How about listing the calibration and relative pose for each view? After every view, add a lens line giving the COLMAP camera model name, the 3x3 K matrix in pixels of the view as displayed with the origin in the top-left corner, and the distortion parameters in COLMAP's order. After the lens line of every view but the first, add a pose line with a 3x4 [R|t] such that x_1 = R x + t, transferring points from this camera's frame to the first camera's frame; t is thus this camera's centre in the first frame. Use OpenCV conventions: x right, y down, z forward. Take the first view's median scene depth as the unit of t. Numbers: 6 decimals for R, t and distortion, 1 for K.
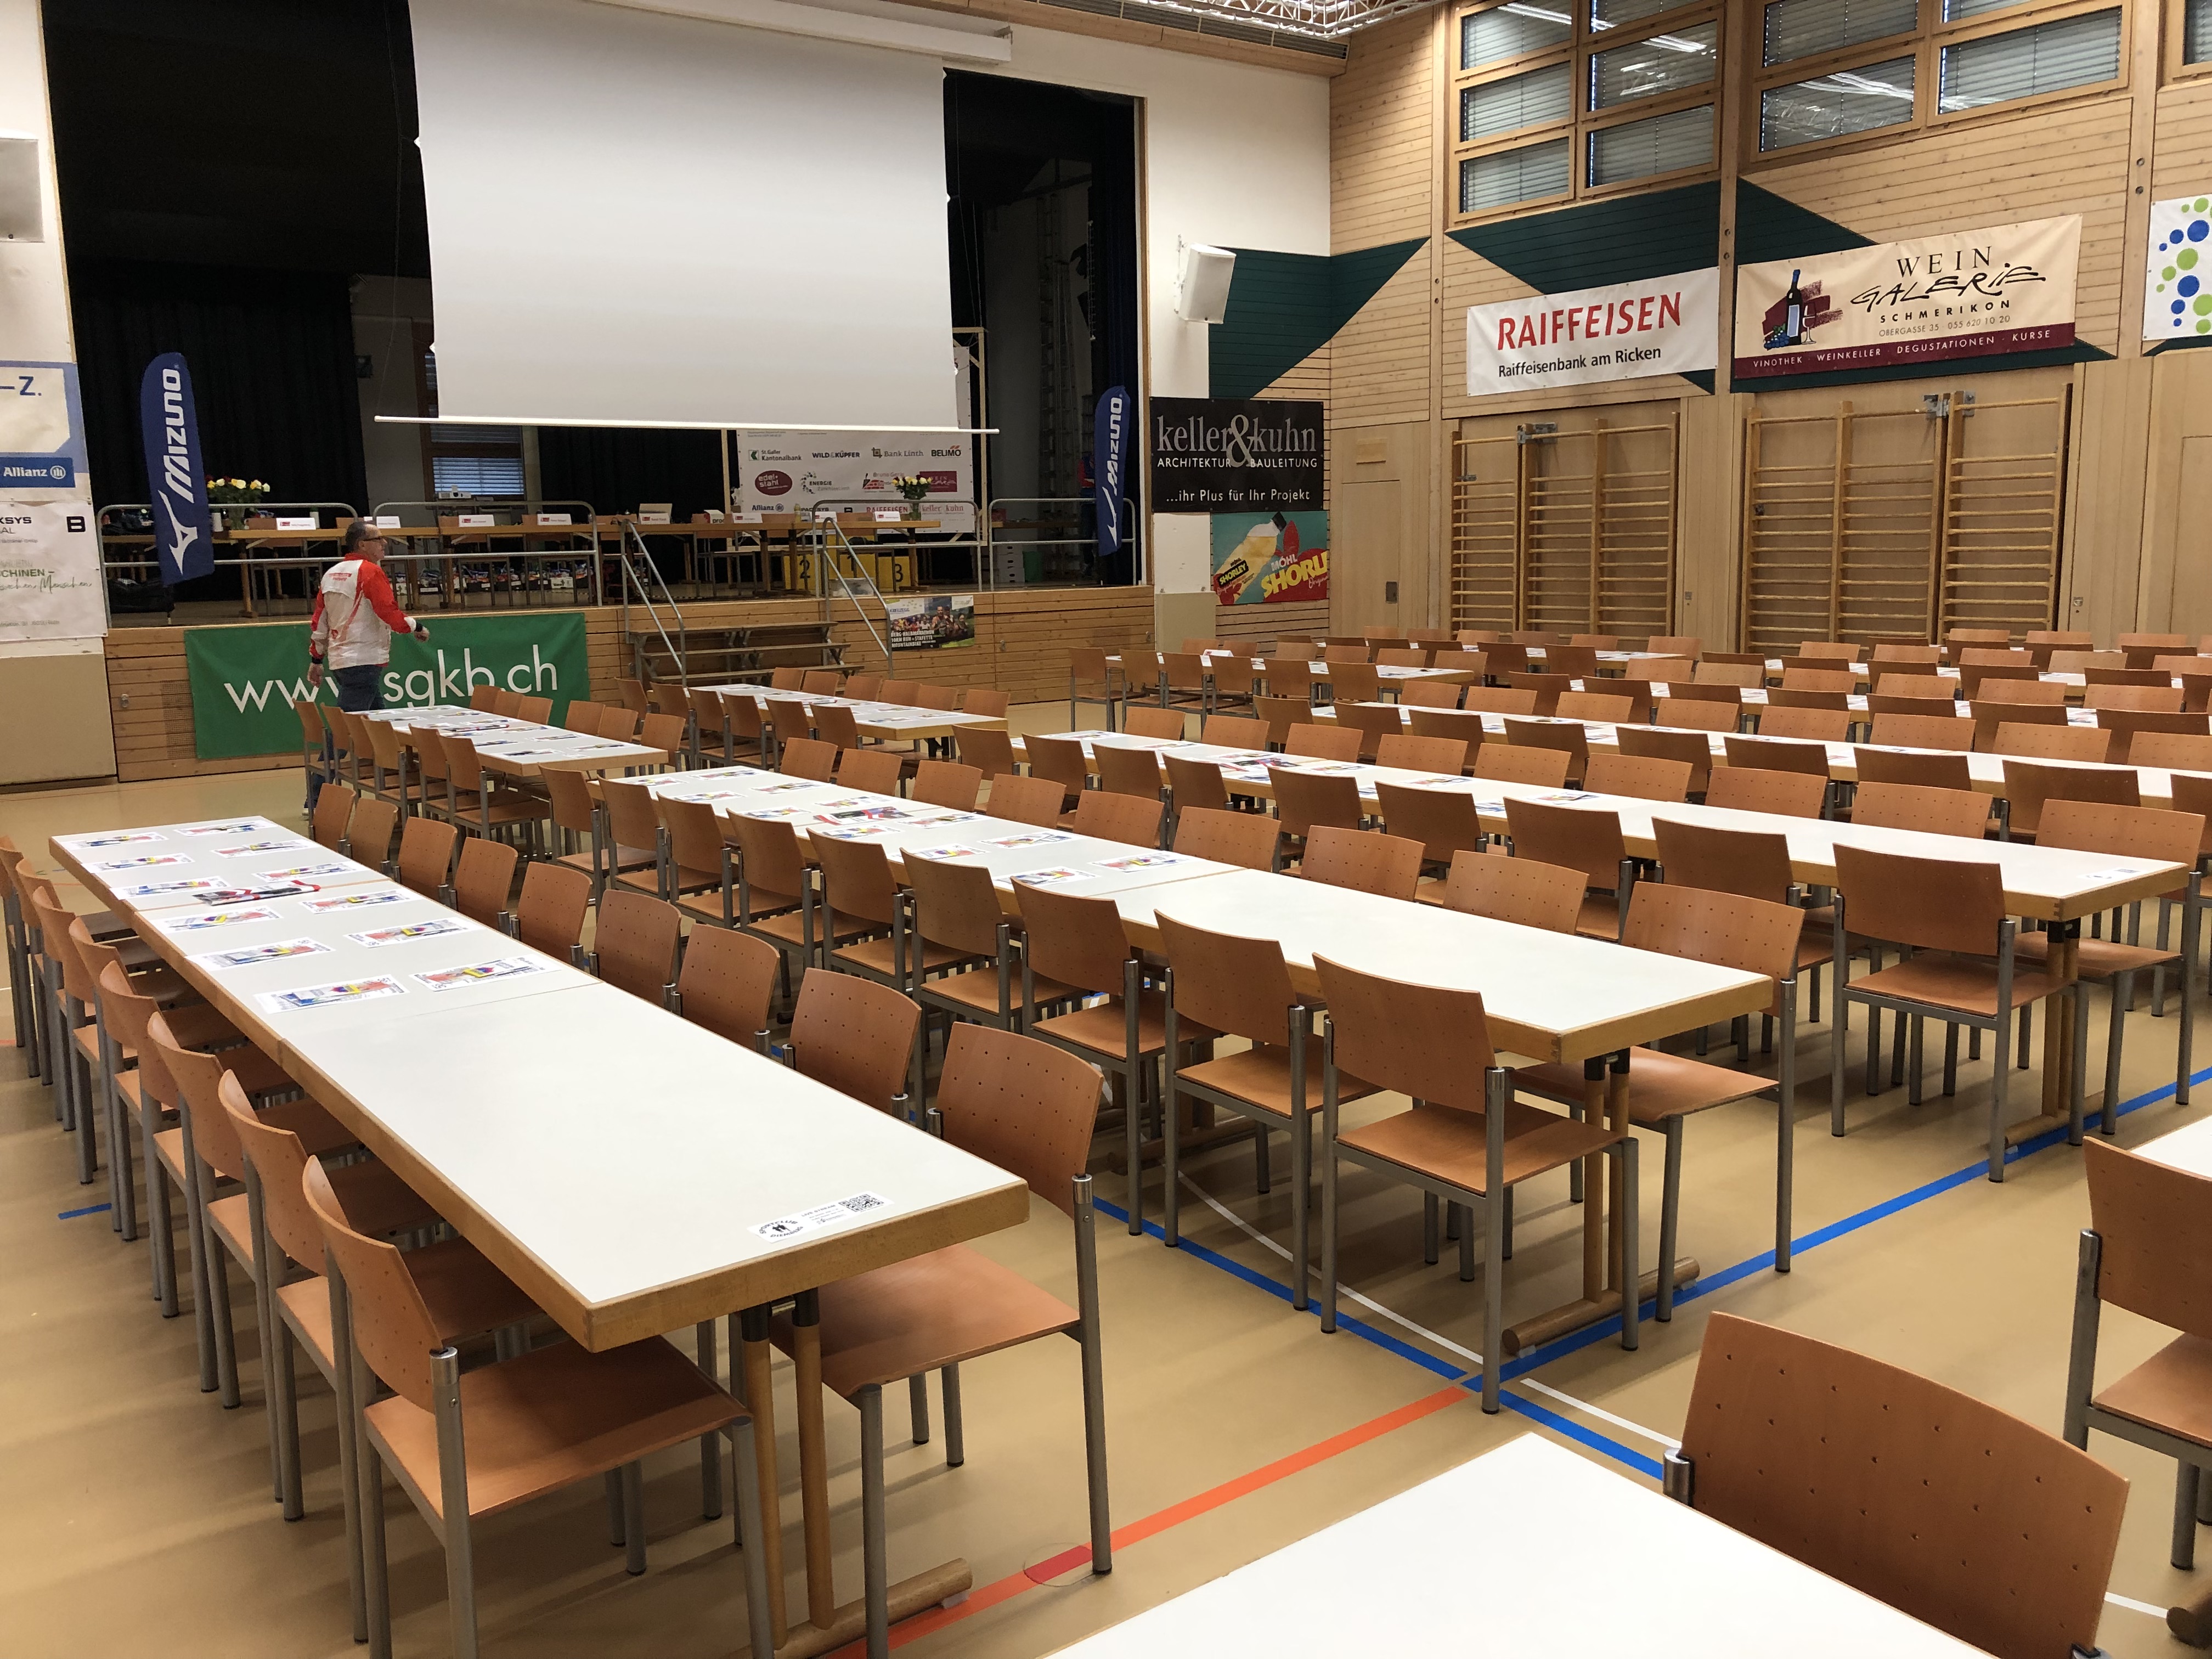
lens RADIAL K [[1774.9, 0, 1090.9], [0, 1774.9, 832.5], [0, 0, 1]] dist [0.030680, -0.027103]
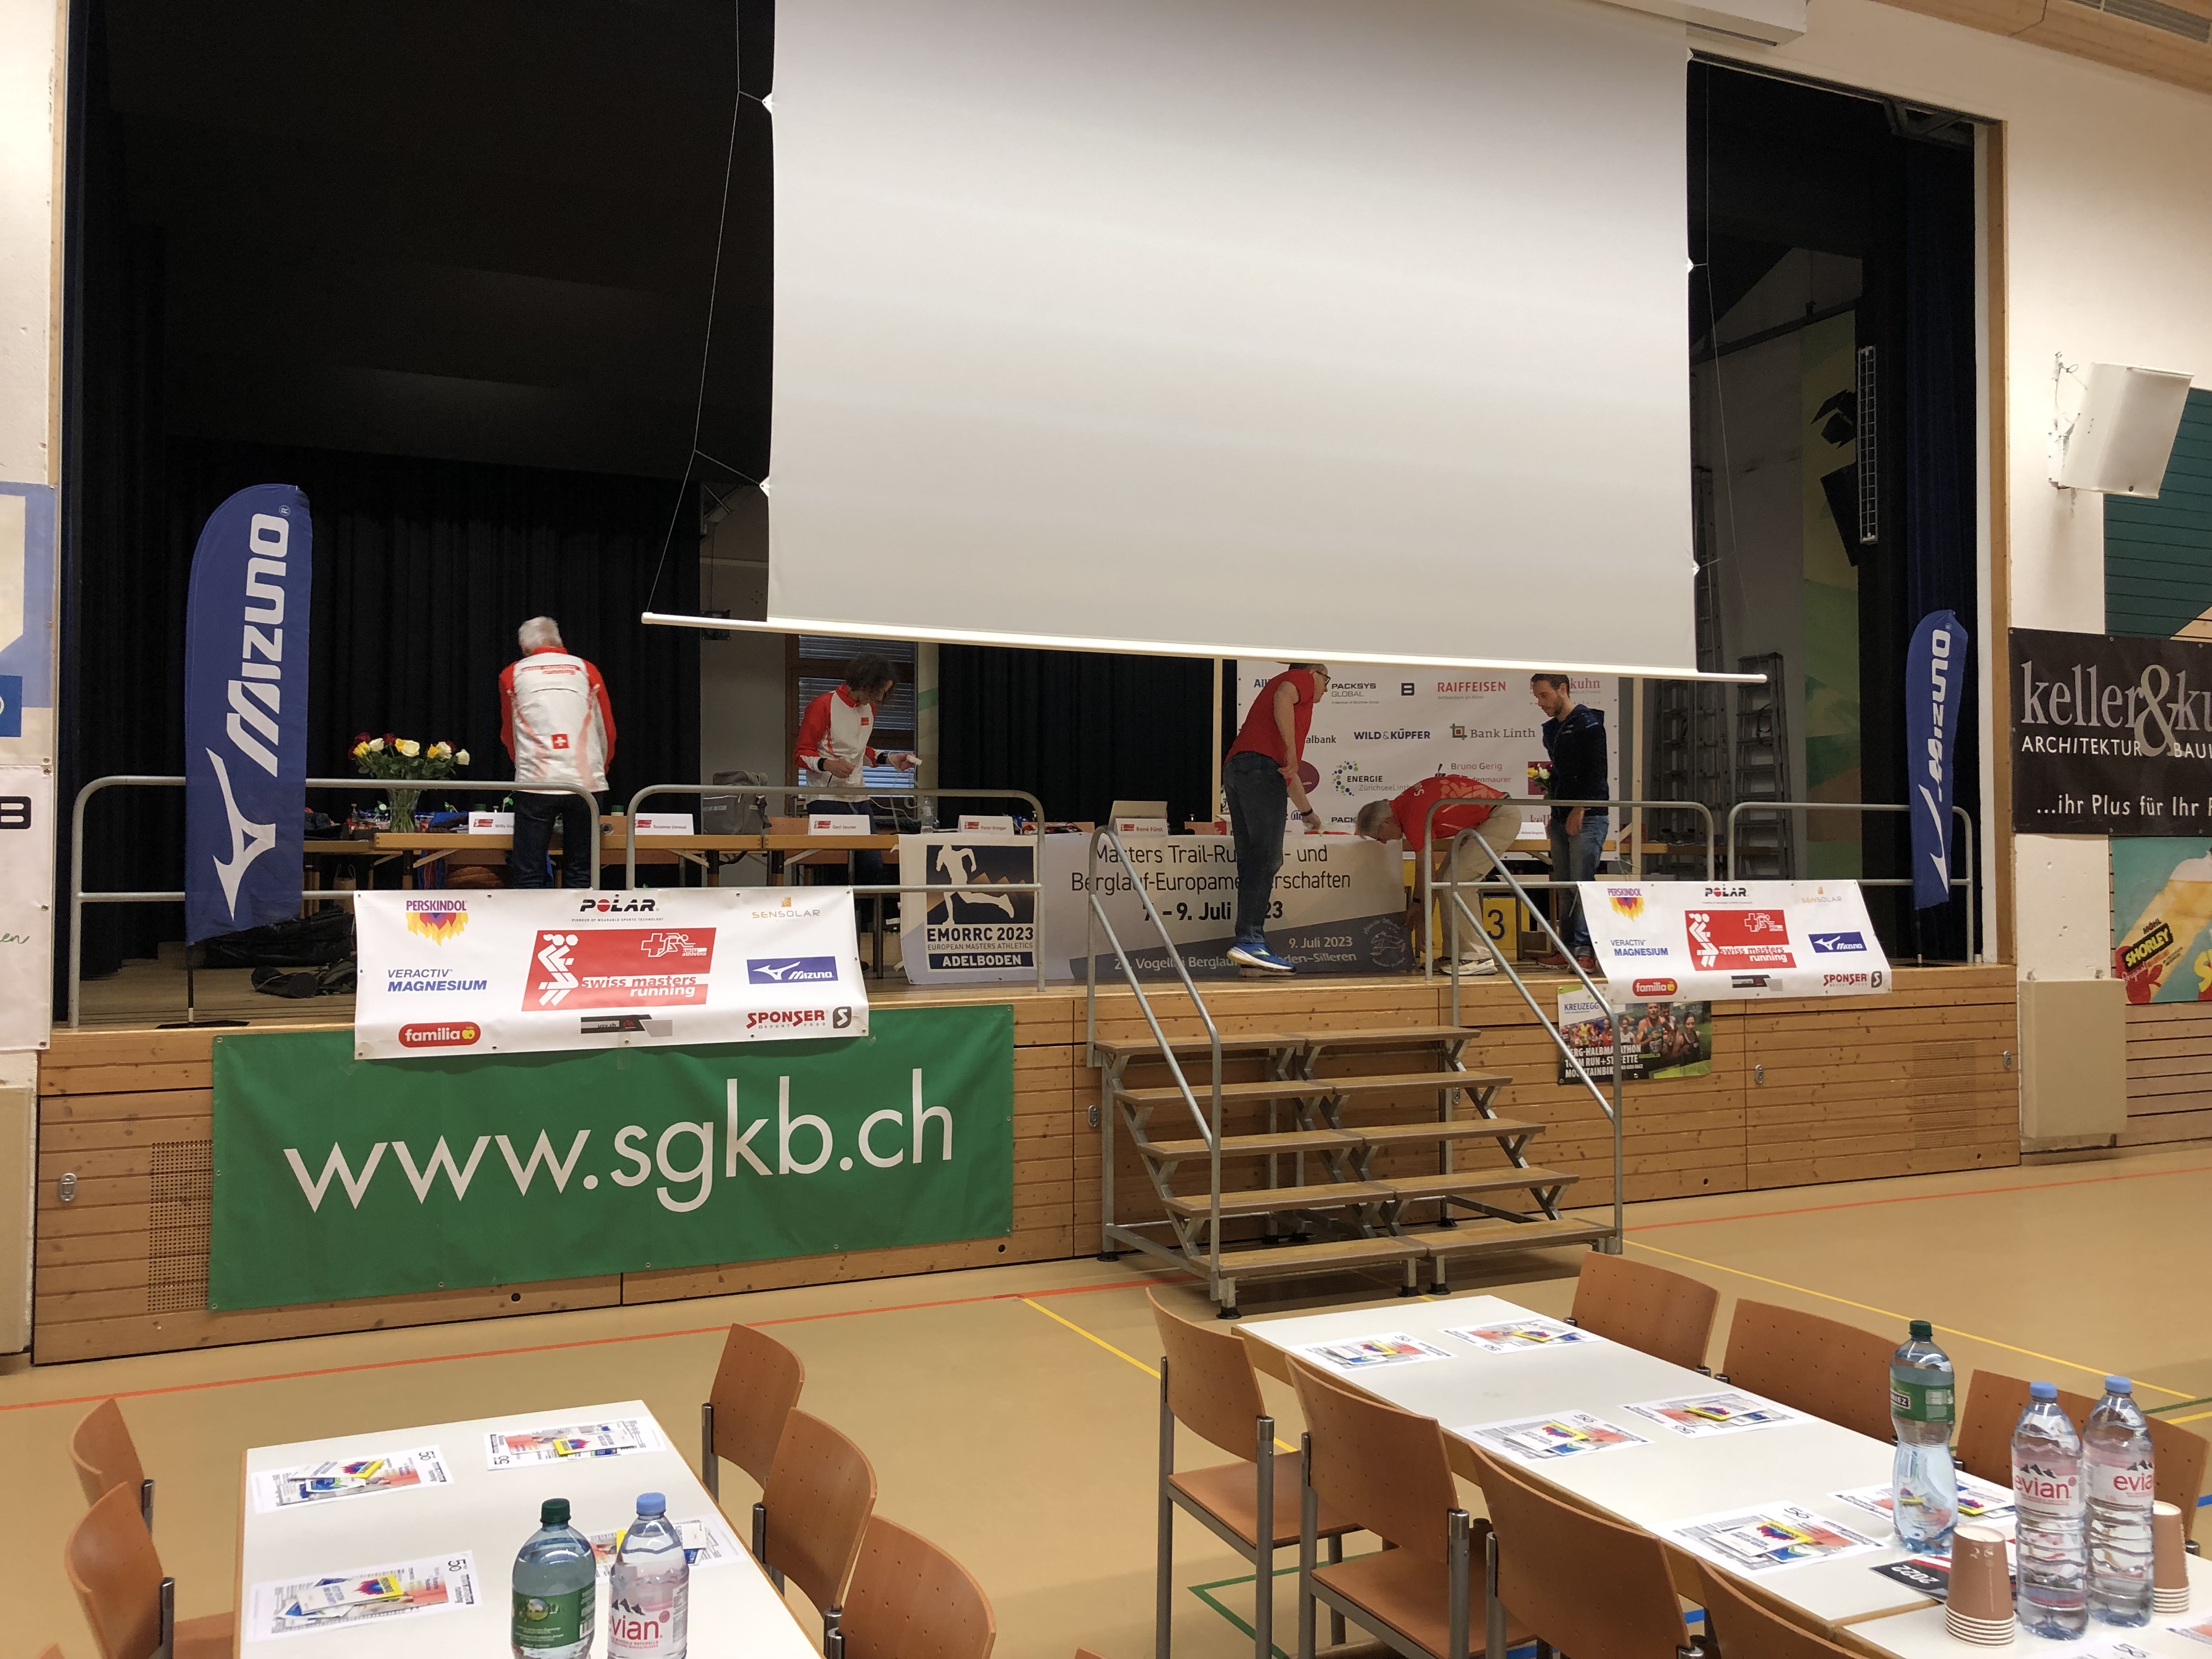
lens RADIAL K [[1774.9, 0, 1088.0], [0, 1774.9, 810.0], [0, 0, 1]] dist [0.030680, -0.027103]
pose [[0.980971, 0.016814, -0.193423, -0.170205], [-0.053511, 0.981072, -0.186105, -0.086572], [0.186633, 0.192914, 0.963303, 0.516226]]
